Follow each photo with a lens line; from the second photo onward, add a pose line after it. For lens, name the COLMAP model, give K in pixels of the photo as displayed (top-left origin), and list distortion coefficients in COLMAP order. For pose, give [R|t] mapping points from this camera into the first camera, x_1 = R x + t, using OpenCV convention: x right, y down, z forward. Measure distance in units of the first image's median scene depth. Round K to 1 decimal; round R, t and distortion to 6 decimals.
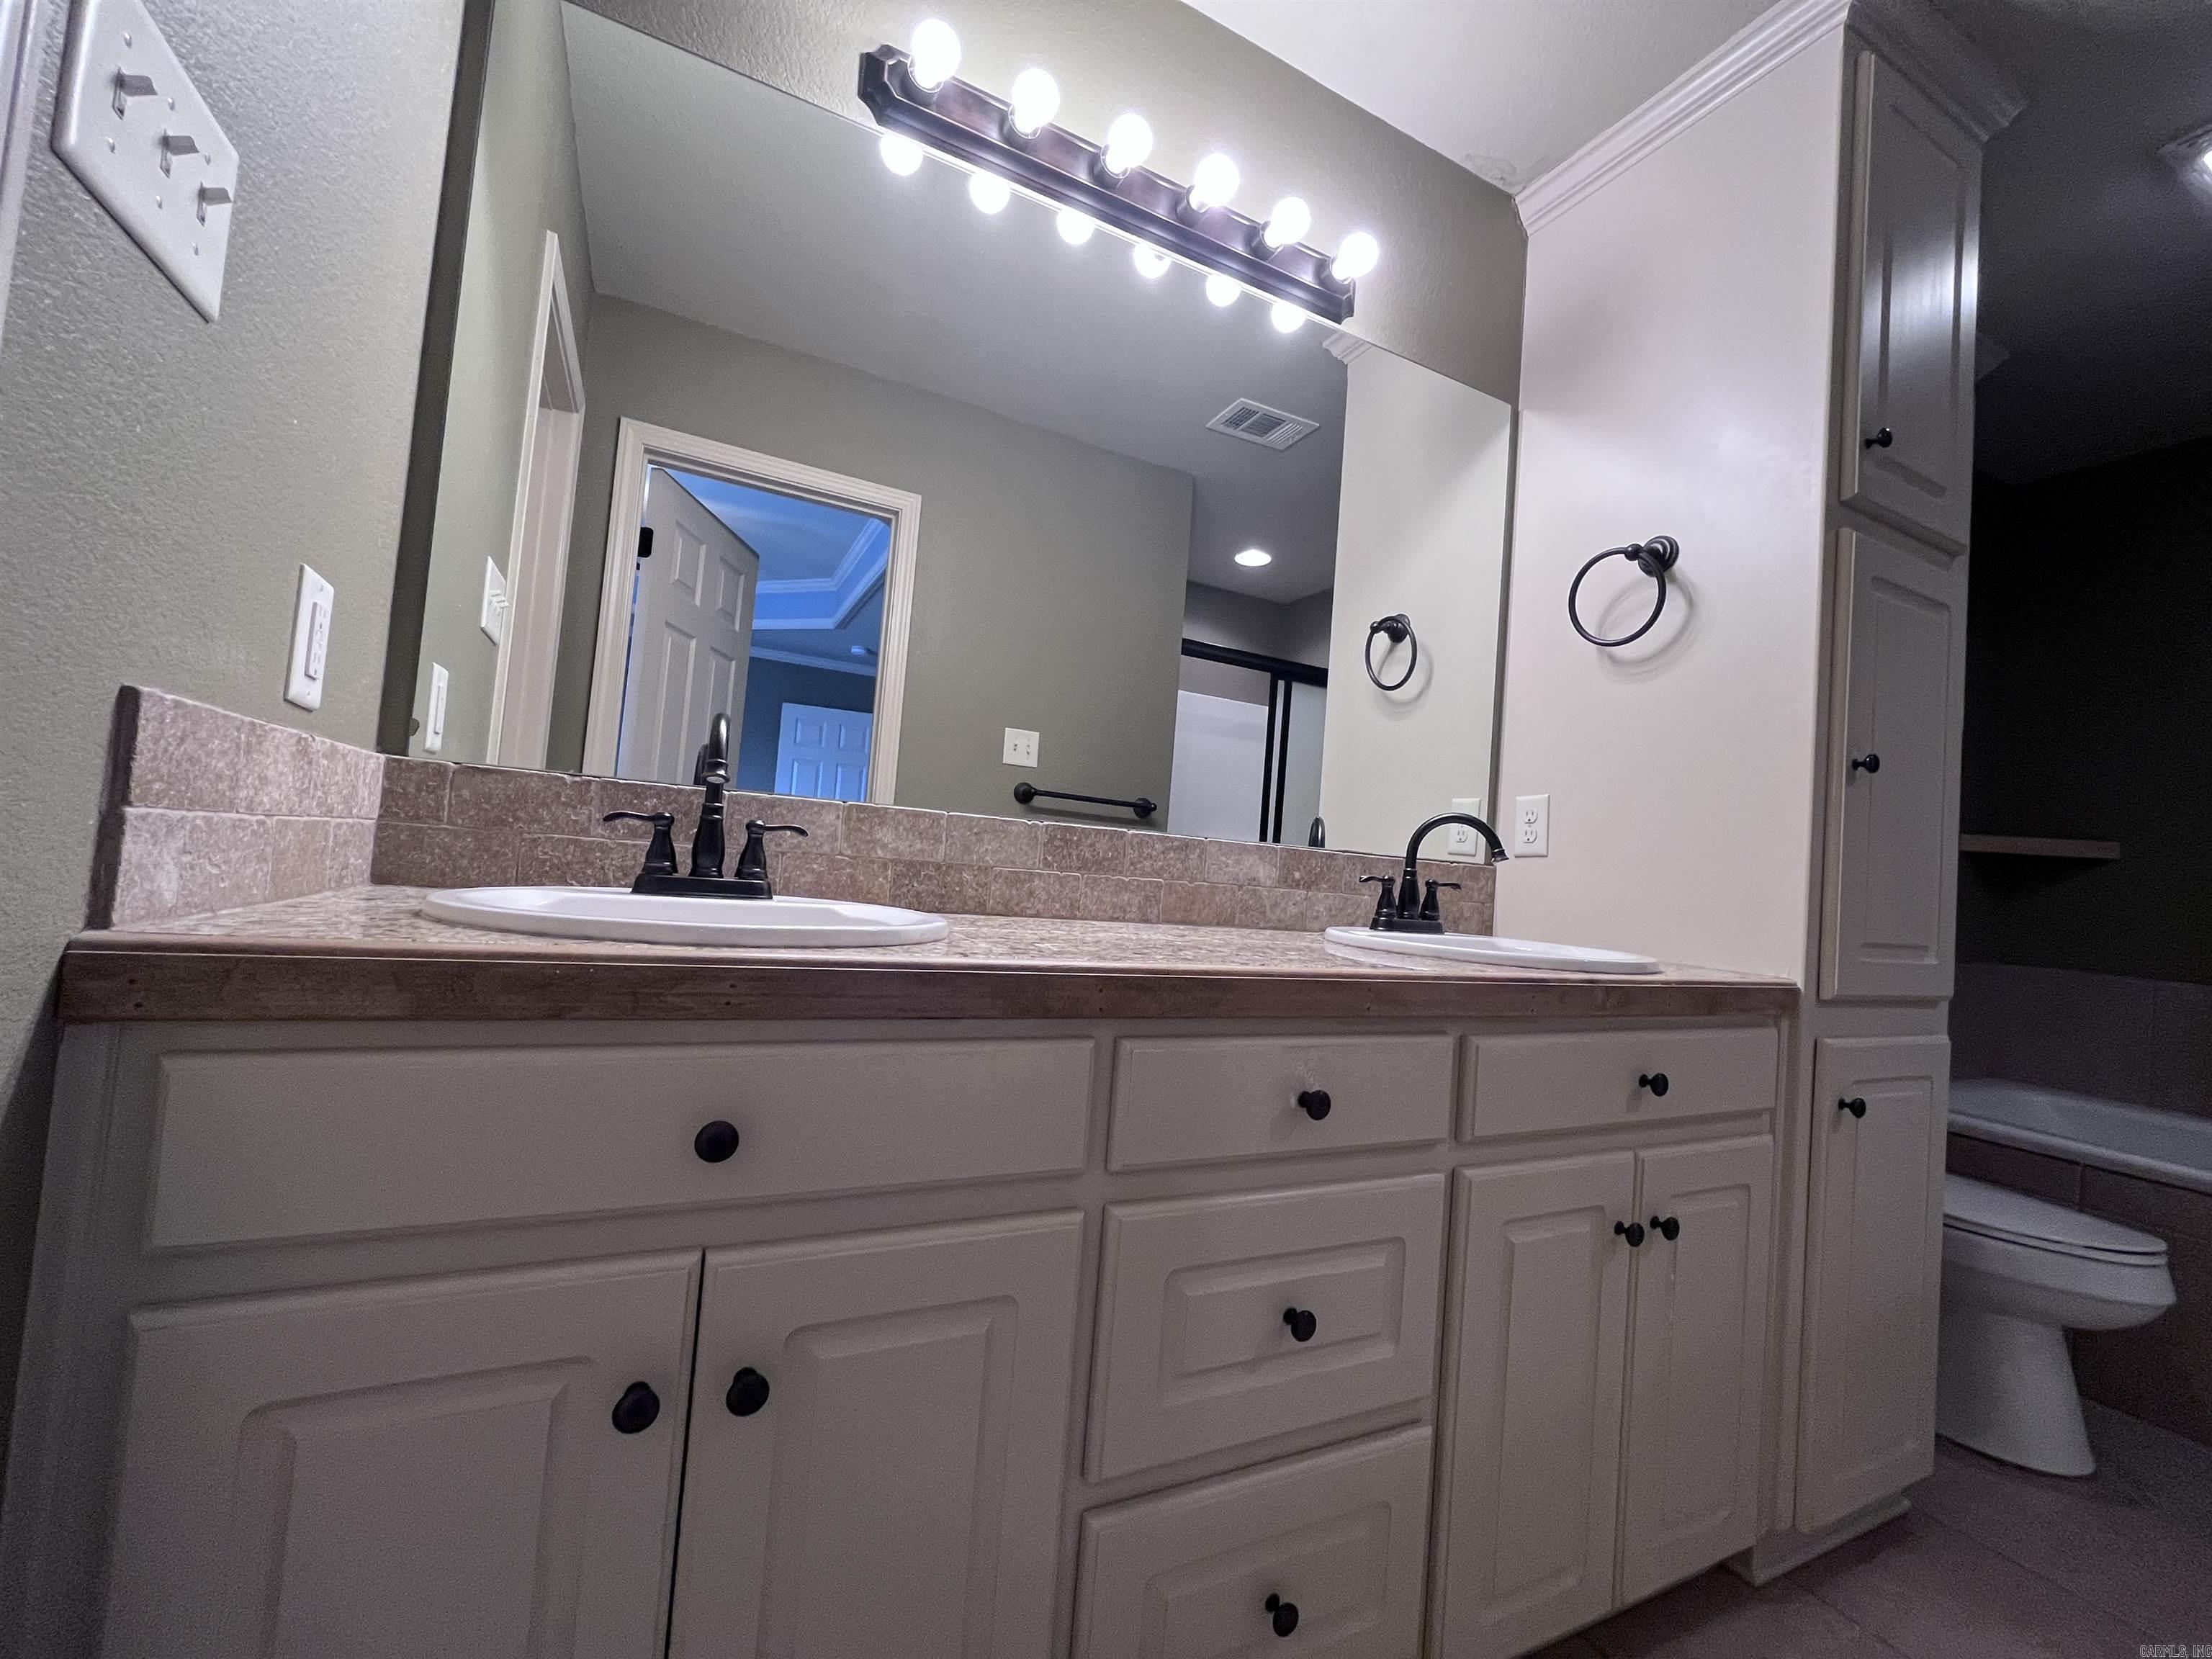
lens RADIAL K [[890.5, 0, 1104.6], [0, 890.5, 831.3], [0, 0, 1]] dist [-0.003432, -0.000287]
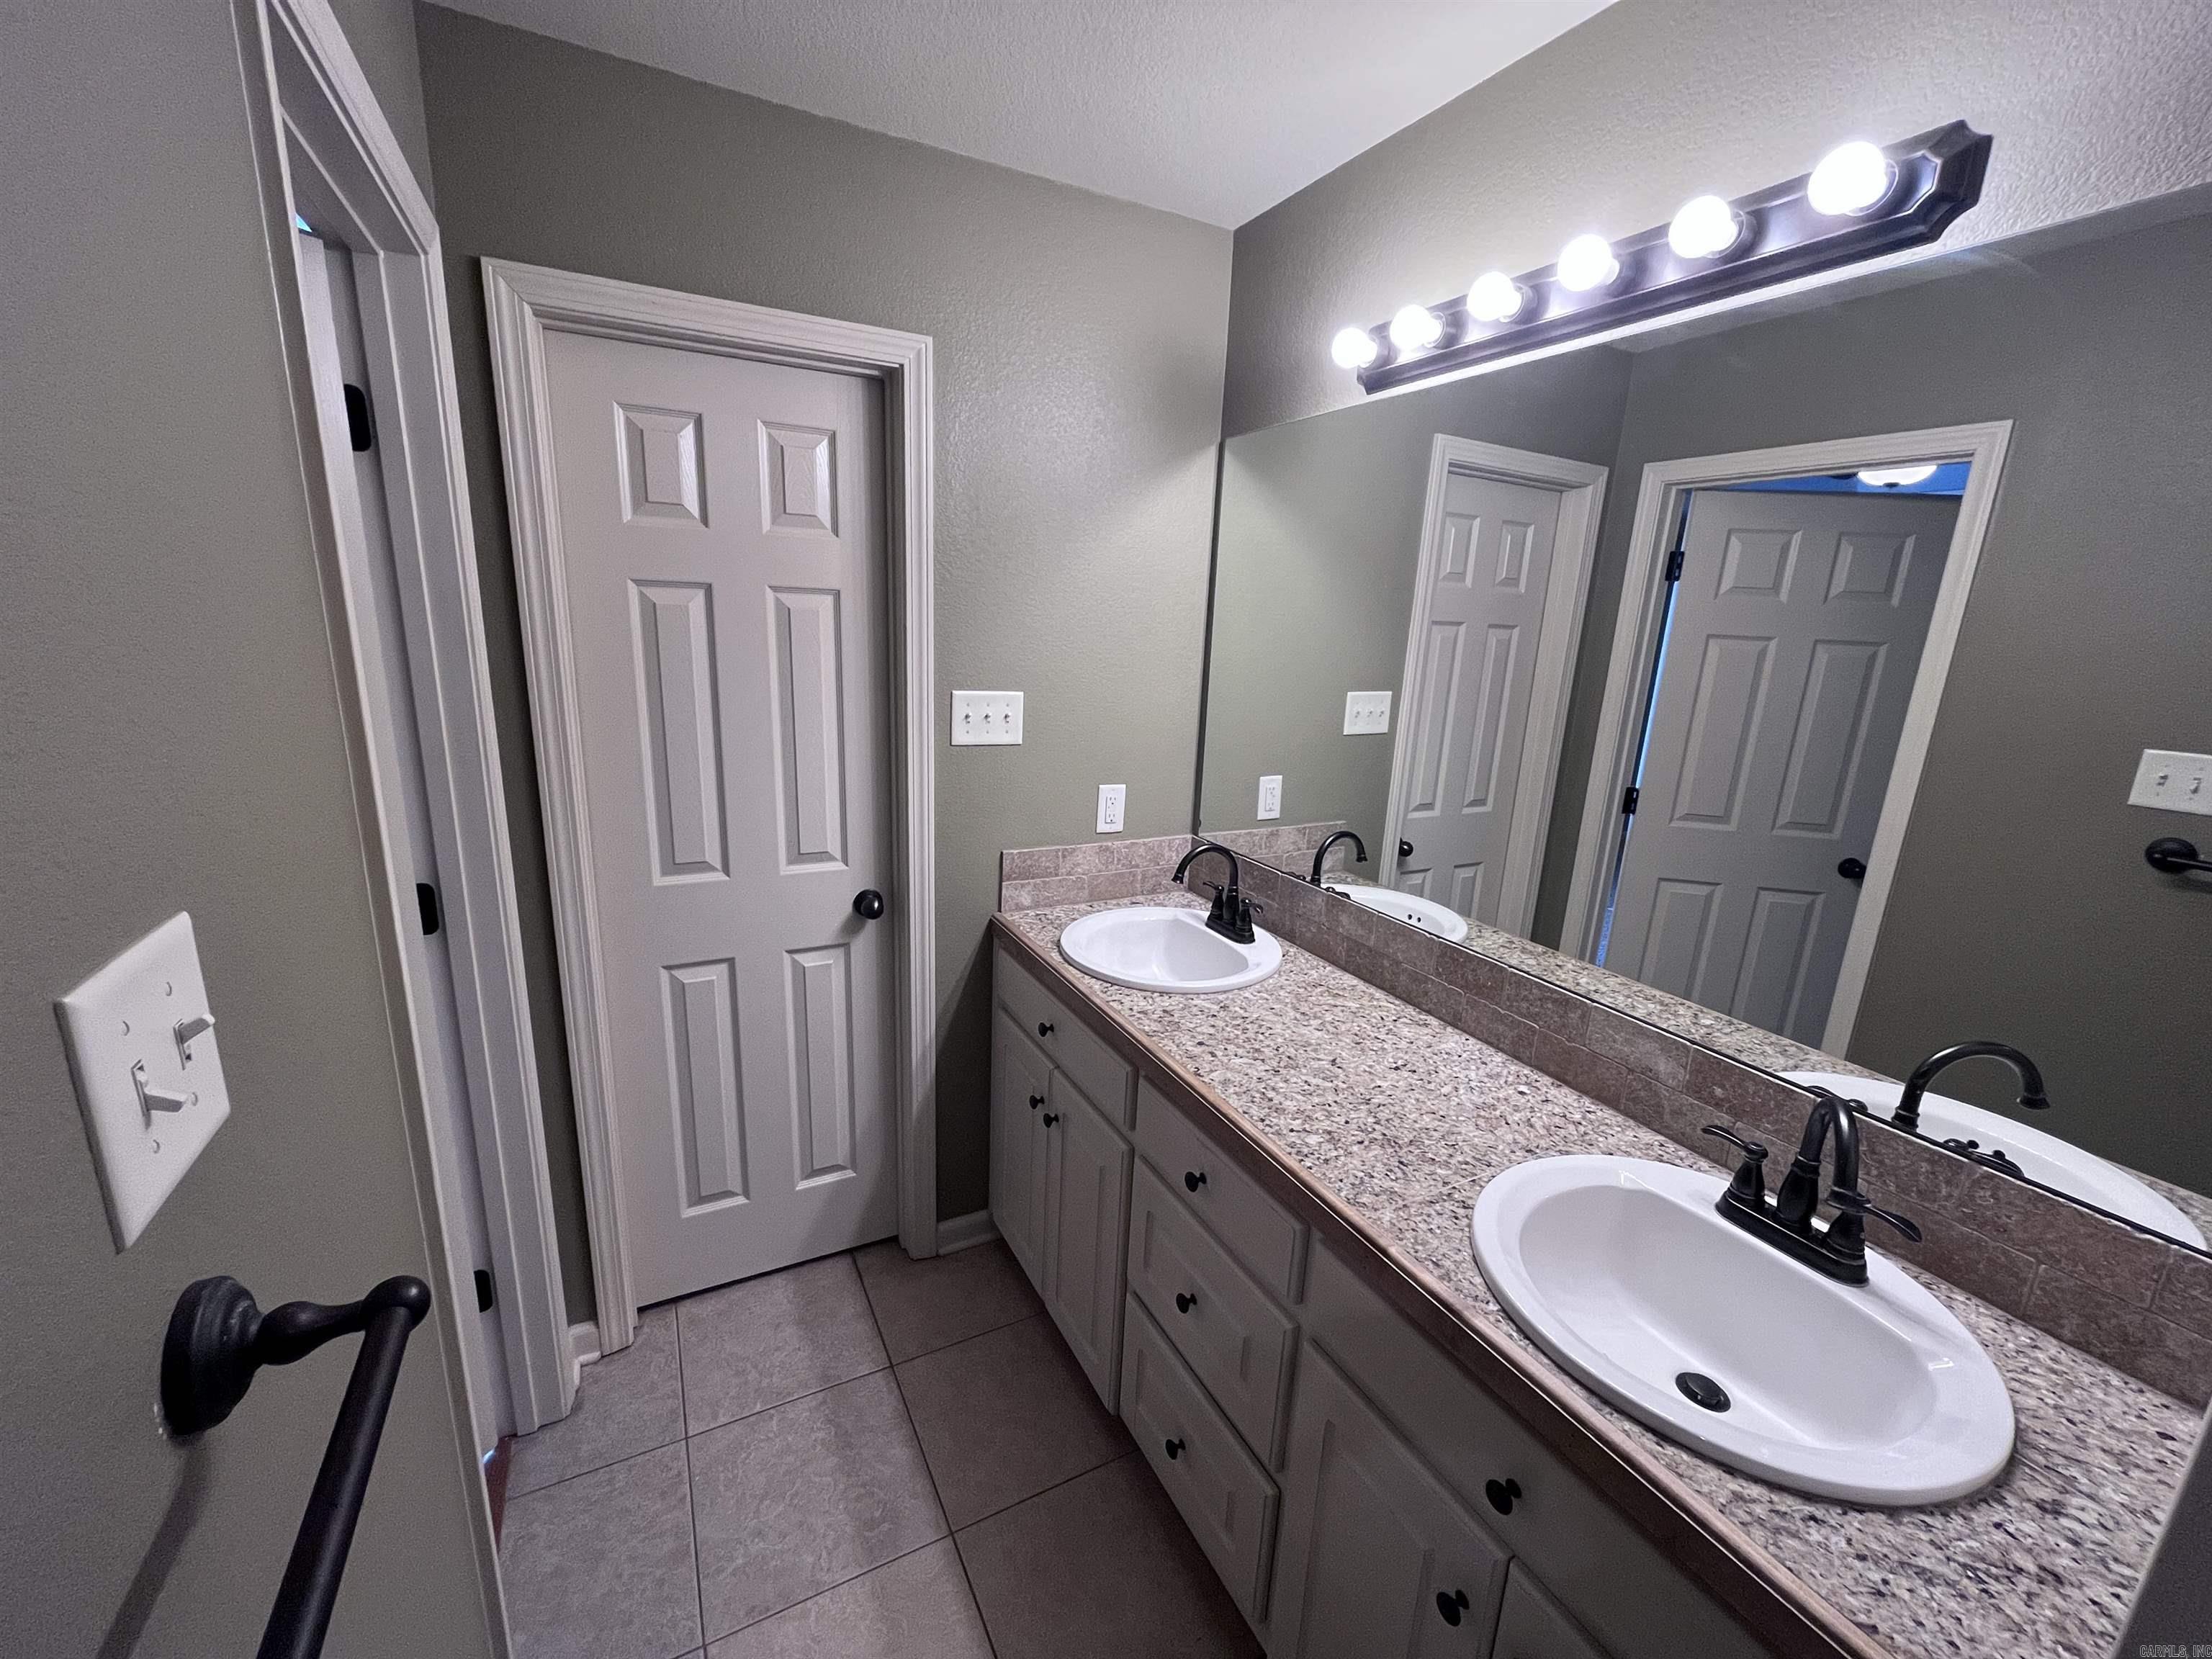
lens RADIAL K [[890.5, 0, 1104.6], [0, 890.5, 831.3], [0, 0, 1]] dist [-0.003432, -0.000287]
pose [[0.025974, 0.158004, -0.987097, 1.091617], [0.000565, 0.987428, 0.158071, -0.346893], [0.999662, -0.004663, 0.025558, 0.541380]]
